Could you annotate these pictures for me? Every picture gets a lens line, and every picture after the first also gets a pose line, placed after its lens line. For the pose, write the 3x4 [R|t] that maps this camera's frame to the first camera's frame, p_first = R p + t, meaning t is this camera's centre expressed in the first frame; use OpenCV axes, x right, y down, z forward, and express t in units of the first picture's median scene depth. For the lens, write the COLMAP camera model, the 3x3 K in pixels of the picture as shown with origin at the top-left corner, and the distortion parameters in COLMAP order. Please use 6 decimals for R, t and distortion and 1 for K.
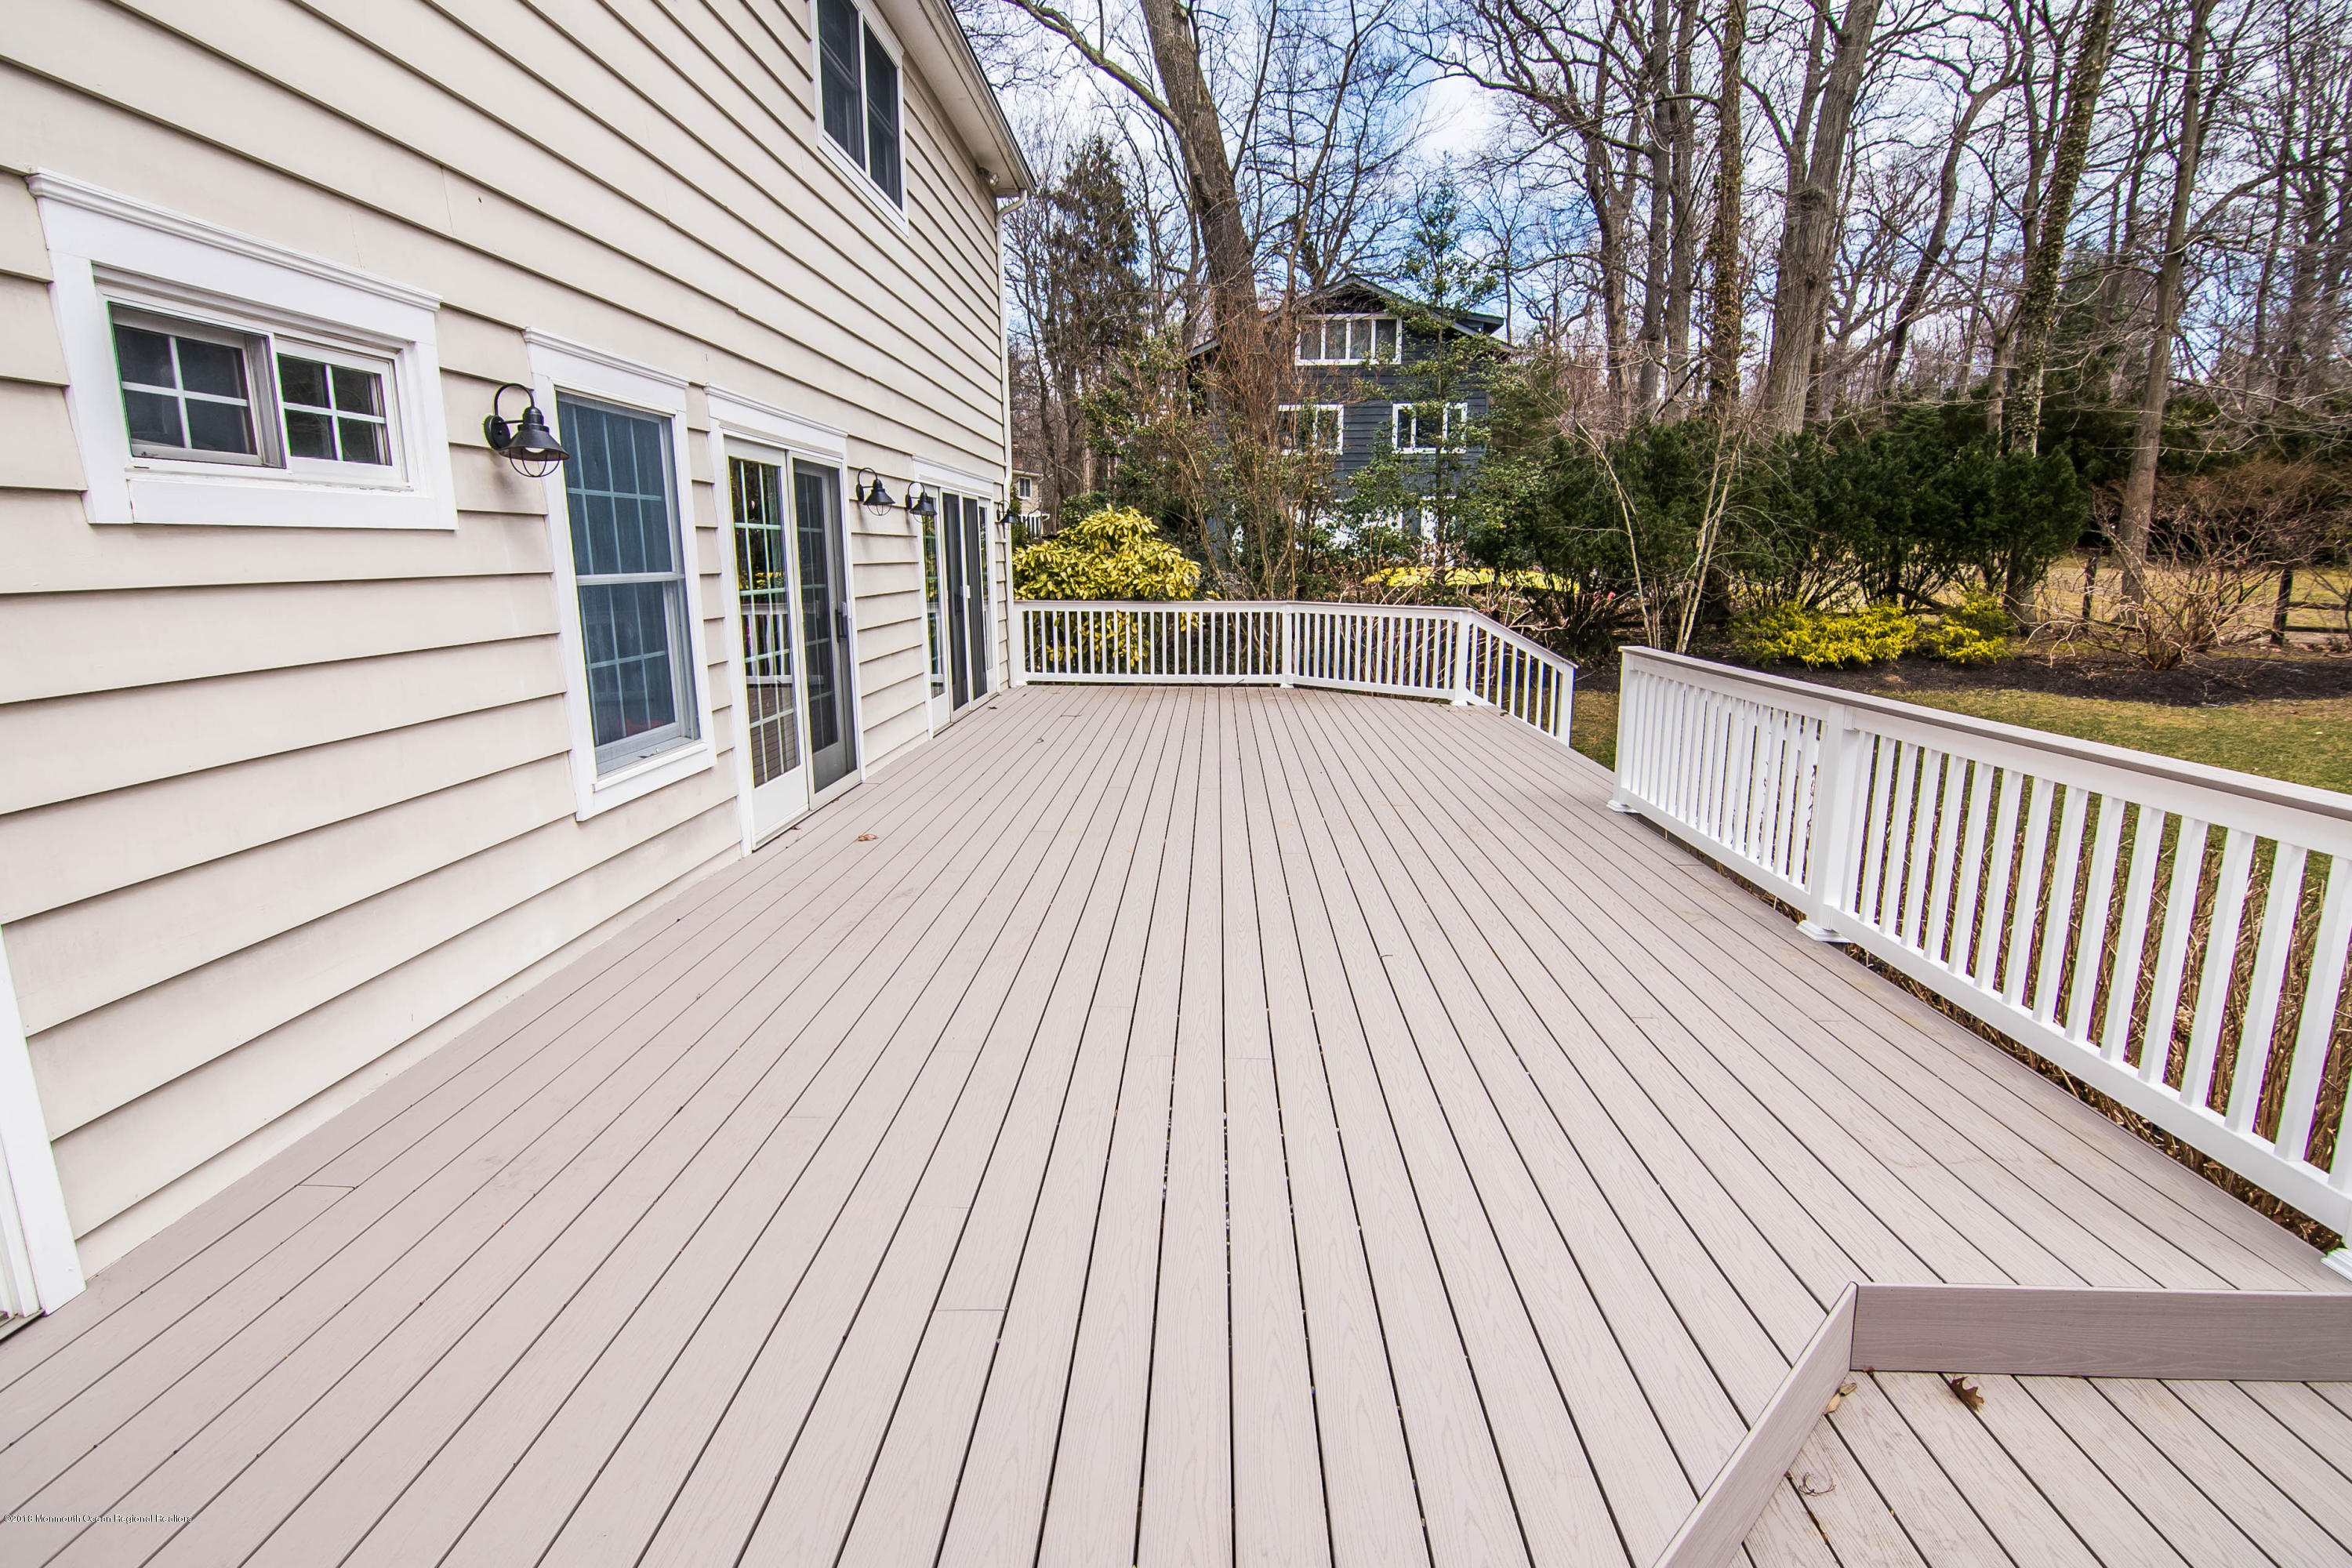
lens RADIAL K [[1173.9, 0, 1169.2], [0, 1173.9, 779.1], [0, 0, 1]] dist [-0.003223, -0.011700]
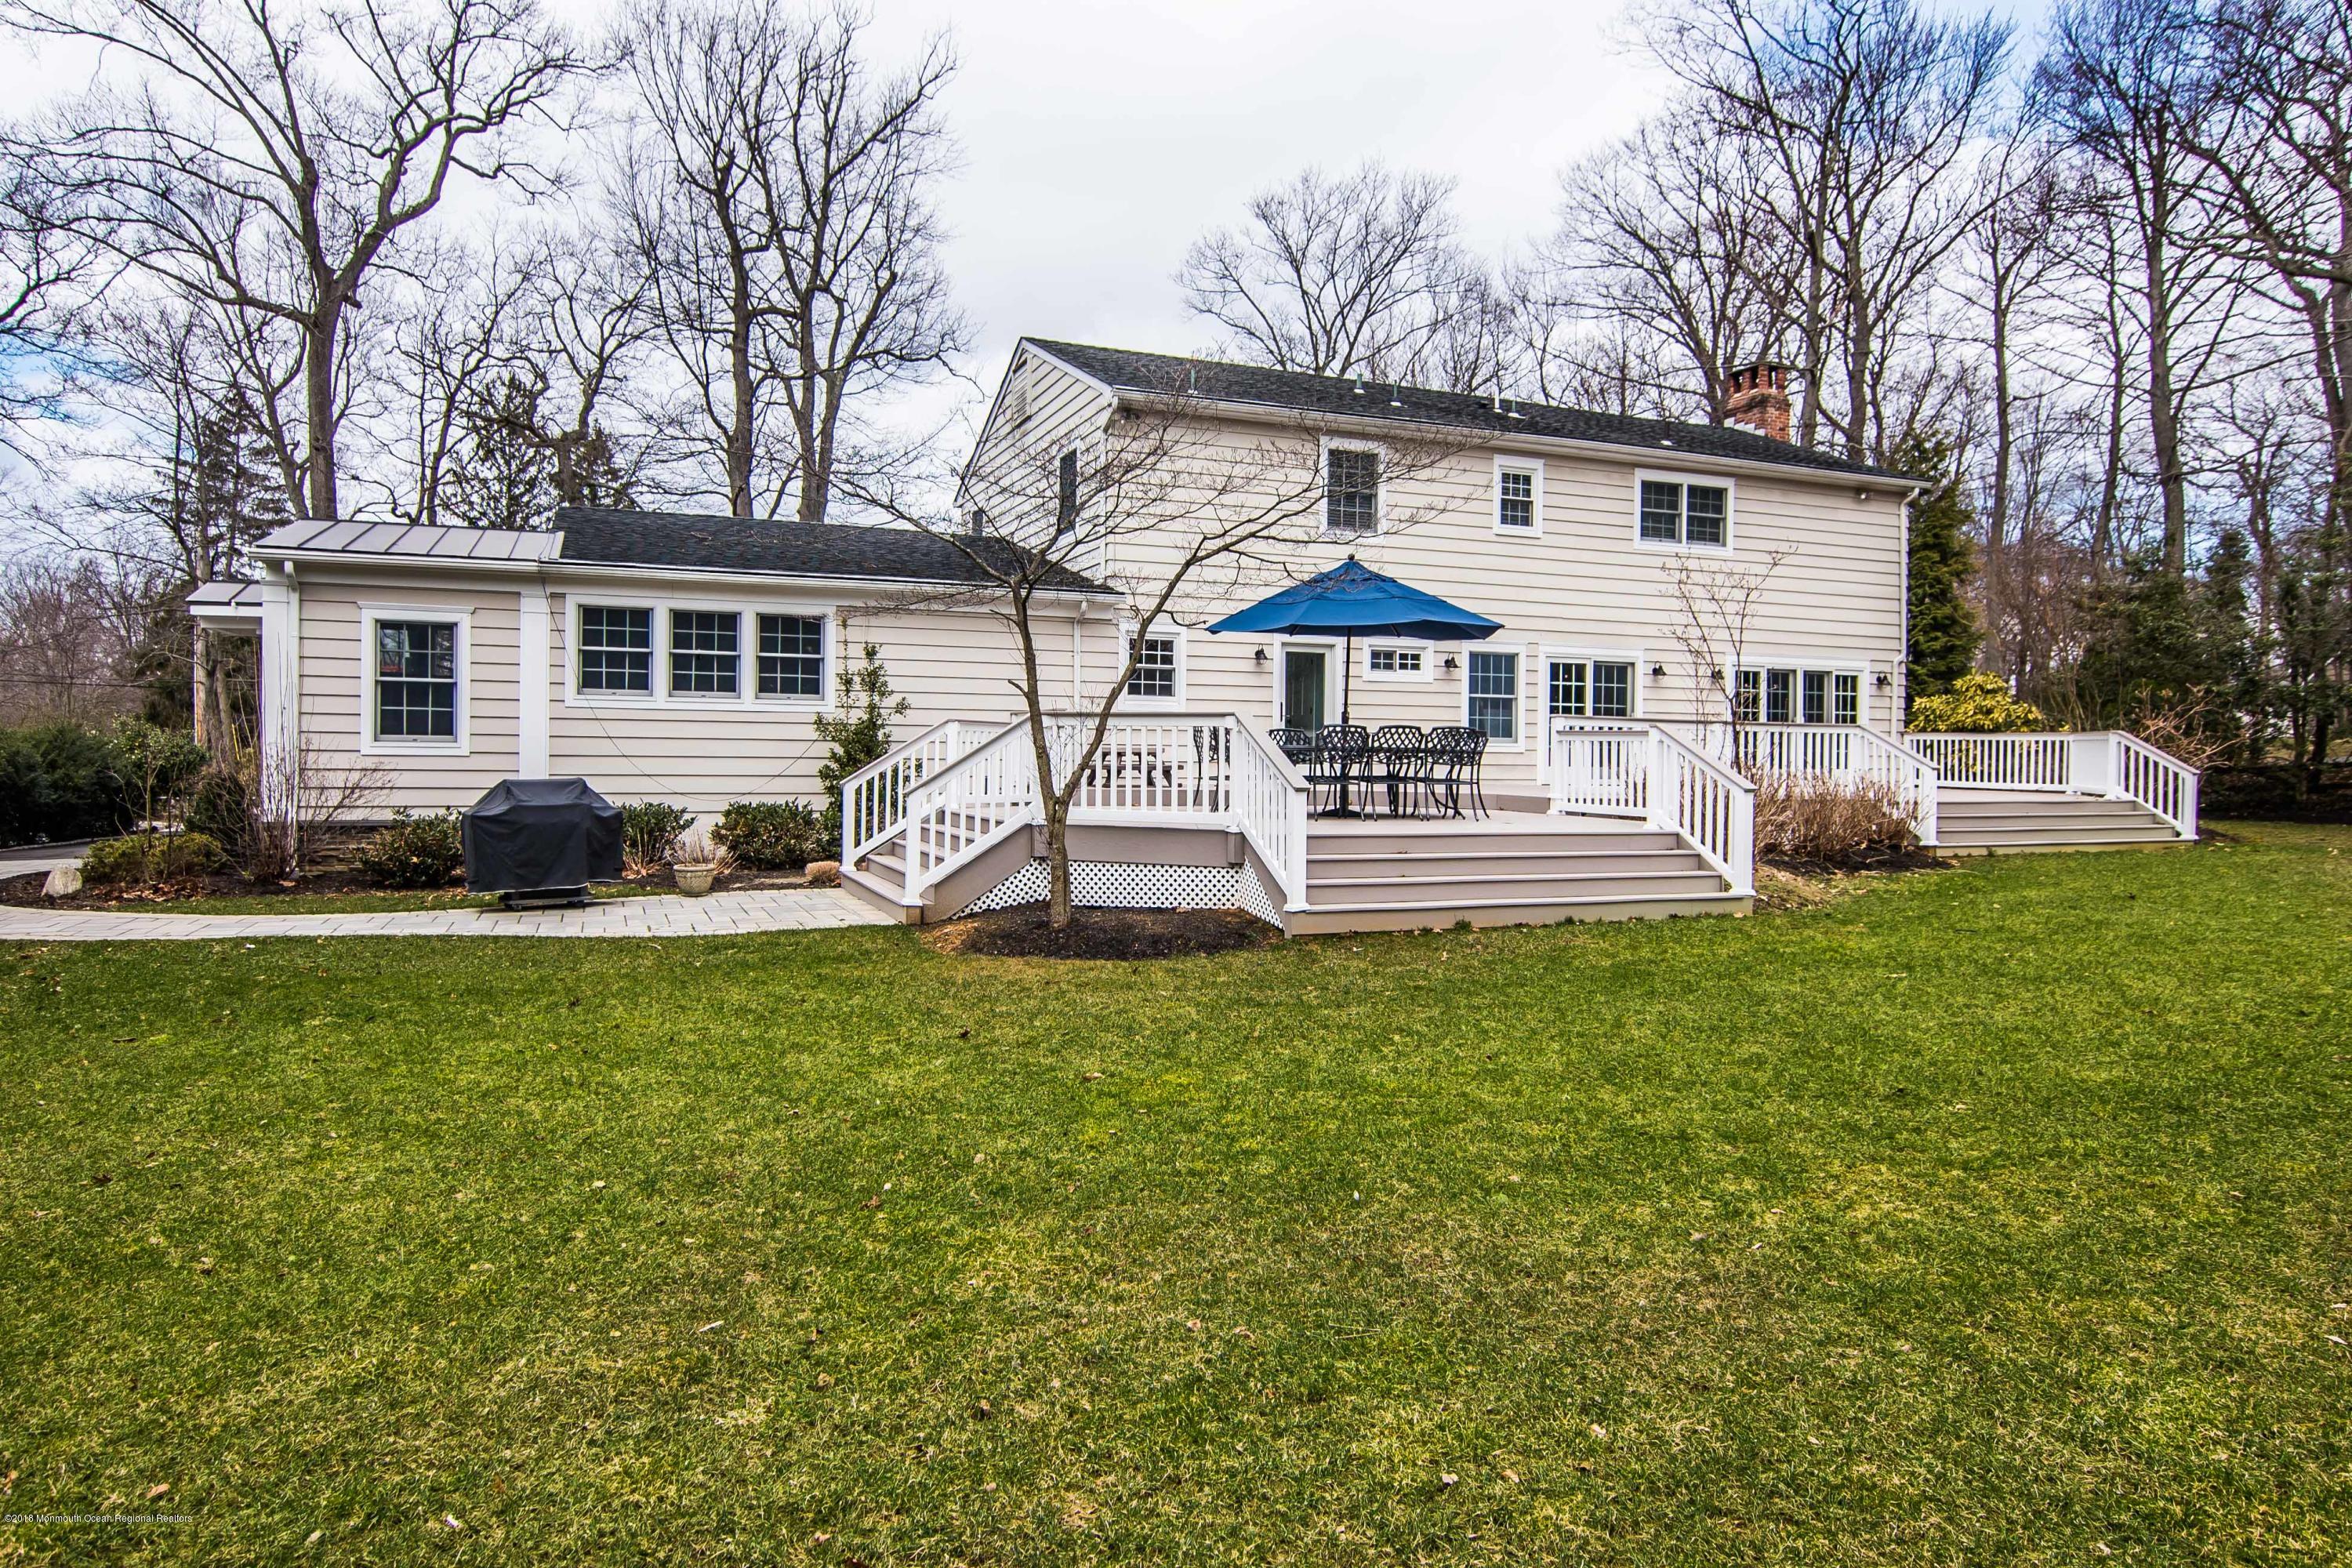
lens RADIAL K [[1415.5, 0, 1172.4], [0, 1415.5, 758.0], [0, 0, 1]] dist [0.006705, -0.000796]
pose [[0.414234, 0.011235, -0.910101, 0.943875], [-0.185655, 0.979944, -0.072404, 0.158025], [0.891034, 0.198957, 0.408012, -0.505529]]
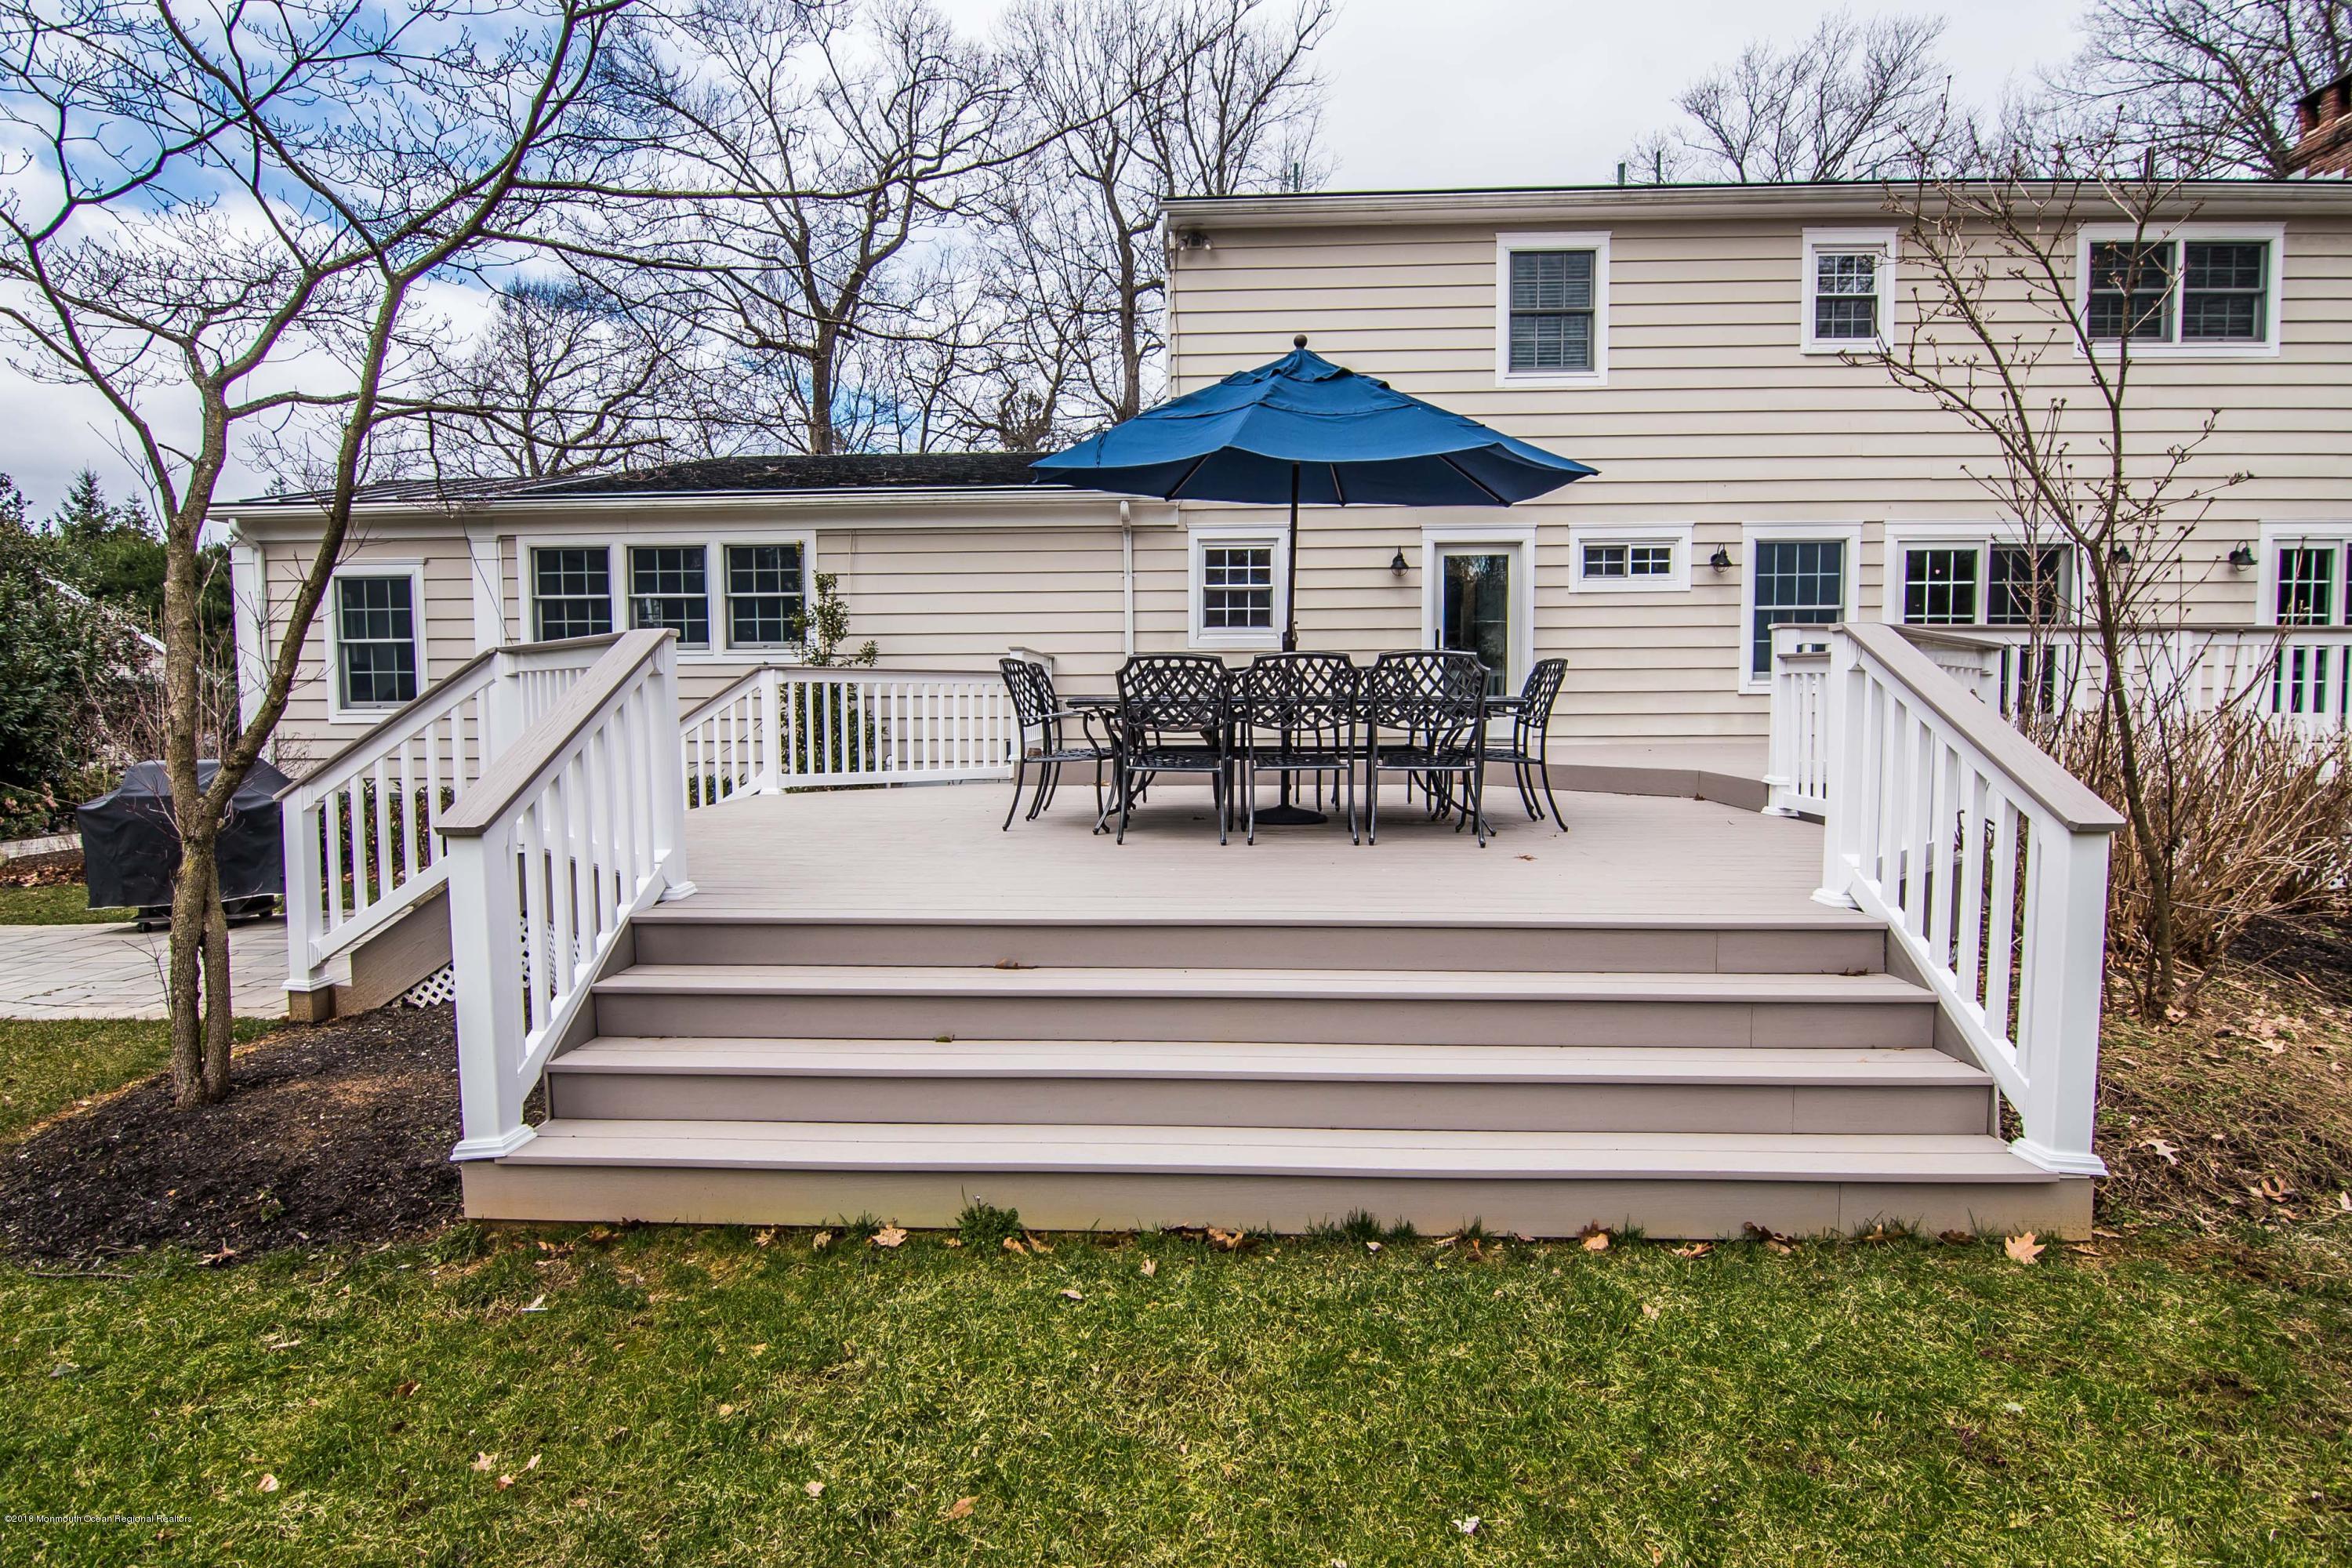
lens RADIAL K [[1173.9, 0, 1169.2], [0, 1173.9, 779.1], [0, 0, 1]] dist [-0.003223, -0.011700]
pose [[0.008190, 0.073624, -0.997252, 0.581318], [-0.182691, 0.980611, 0.070895, 0.072118], [0.983136, 0.181609, 0.021482, -0.085732]]
